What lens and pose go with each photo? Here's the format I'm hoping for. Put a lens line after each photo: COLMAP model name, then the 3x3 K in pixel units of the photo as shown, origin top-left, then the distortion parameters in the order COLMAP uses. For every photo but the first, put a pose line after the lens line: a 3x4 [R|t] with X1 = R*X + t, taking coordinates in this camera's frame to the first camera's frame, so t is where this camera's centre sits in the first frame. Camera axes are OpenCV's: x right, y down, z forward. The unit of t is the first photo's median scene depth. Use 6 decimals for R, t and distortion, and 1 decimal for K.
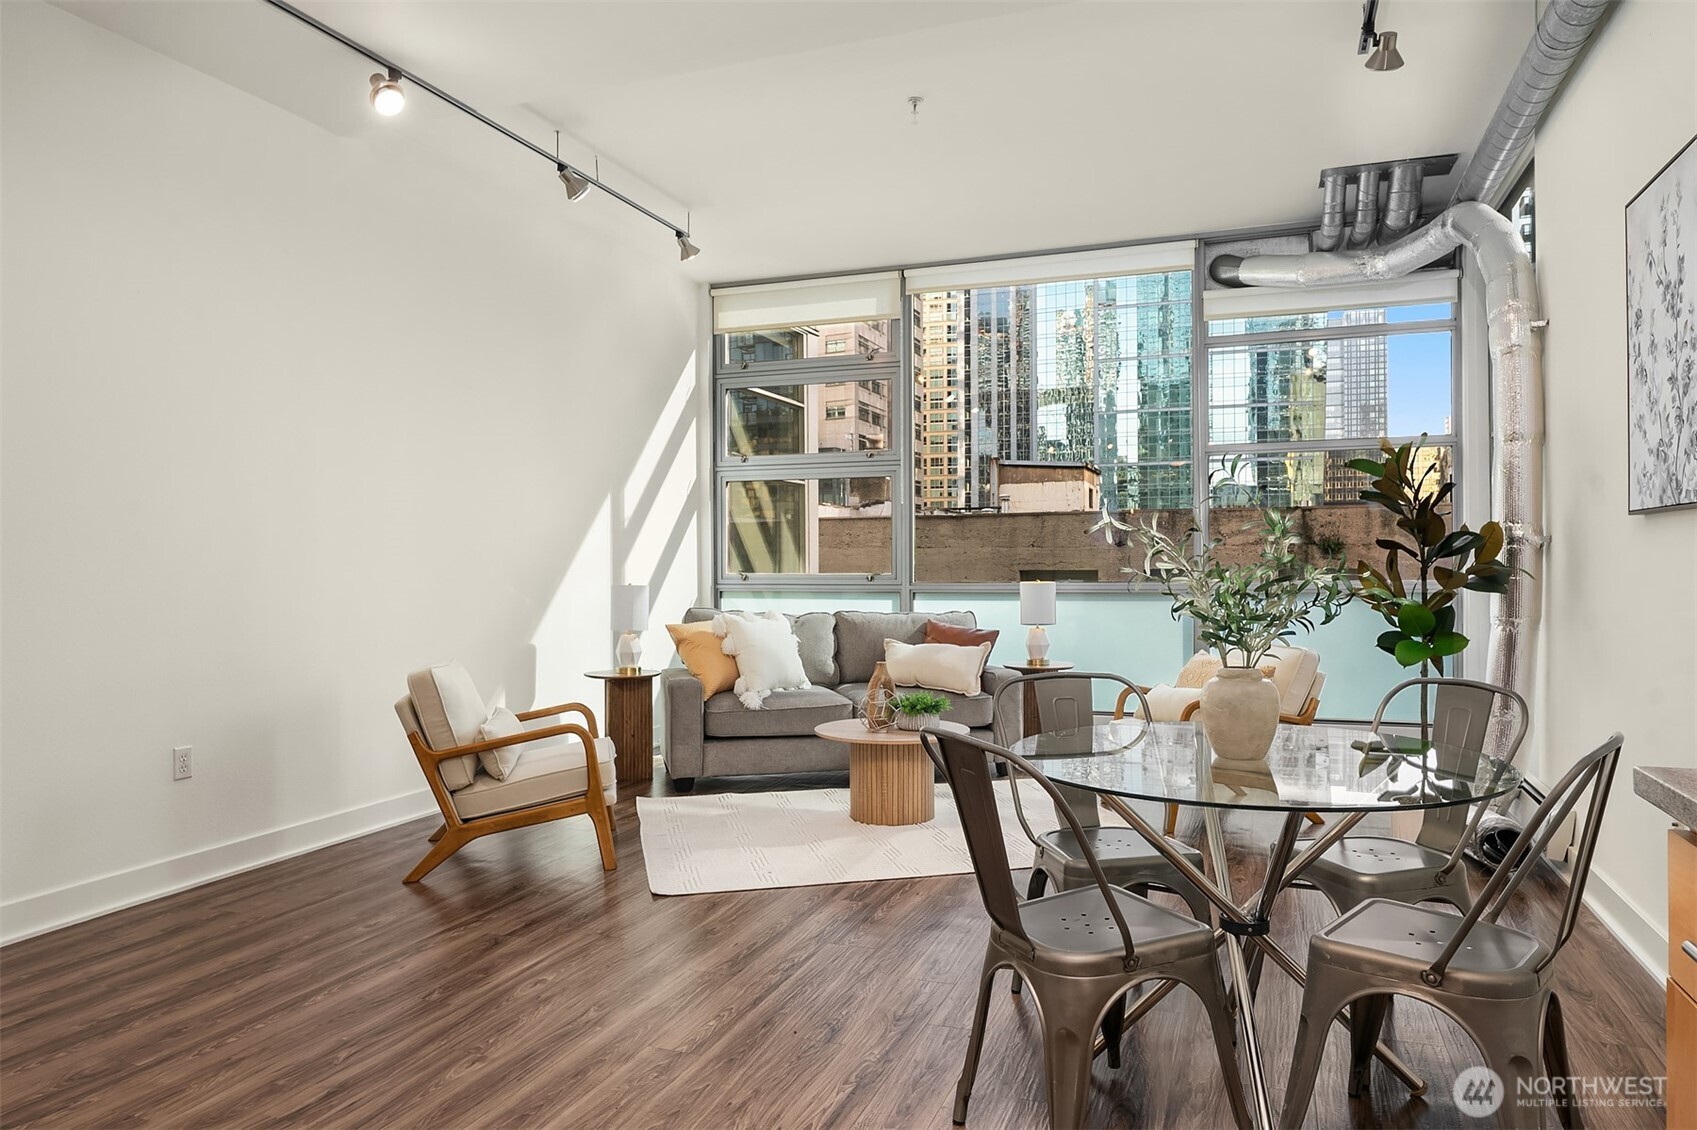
lens RADIAL K [[1135.3, 0, 848.5], [0, 1135.3, 565.0], [0, 0, 1]] dist [-0.039349, 0.000539]
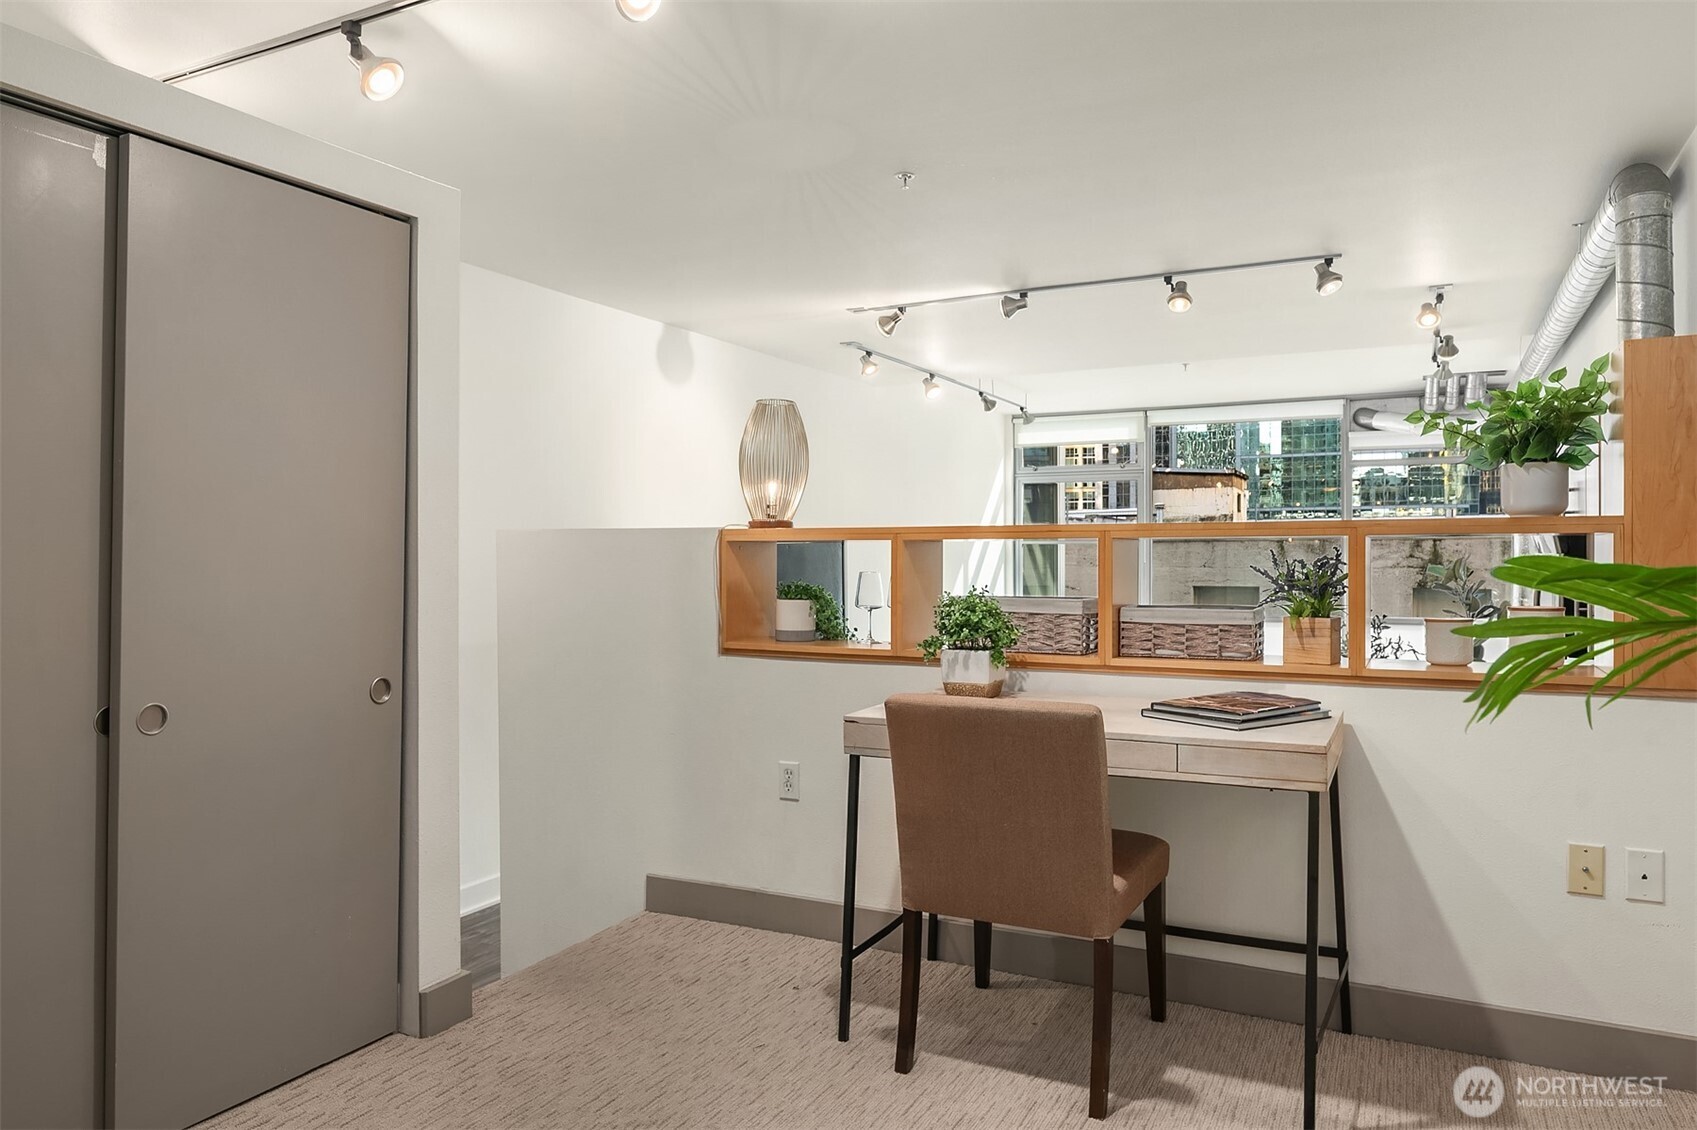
lens RADIAL K [[1135.3, 0, 848.5], [0, 1135.3, 565.0], [0, 0, 1]] dist [-0.039349, 0.000539]
pose [[0.993369, 0.003902, -0.114902, -0.175692], [-0.002940, 0.999959, 0.008538, -0.063852], [0.114931, -0.008143, 0.993340, -0.571664]]
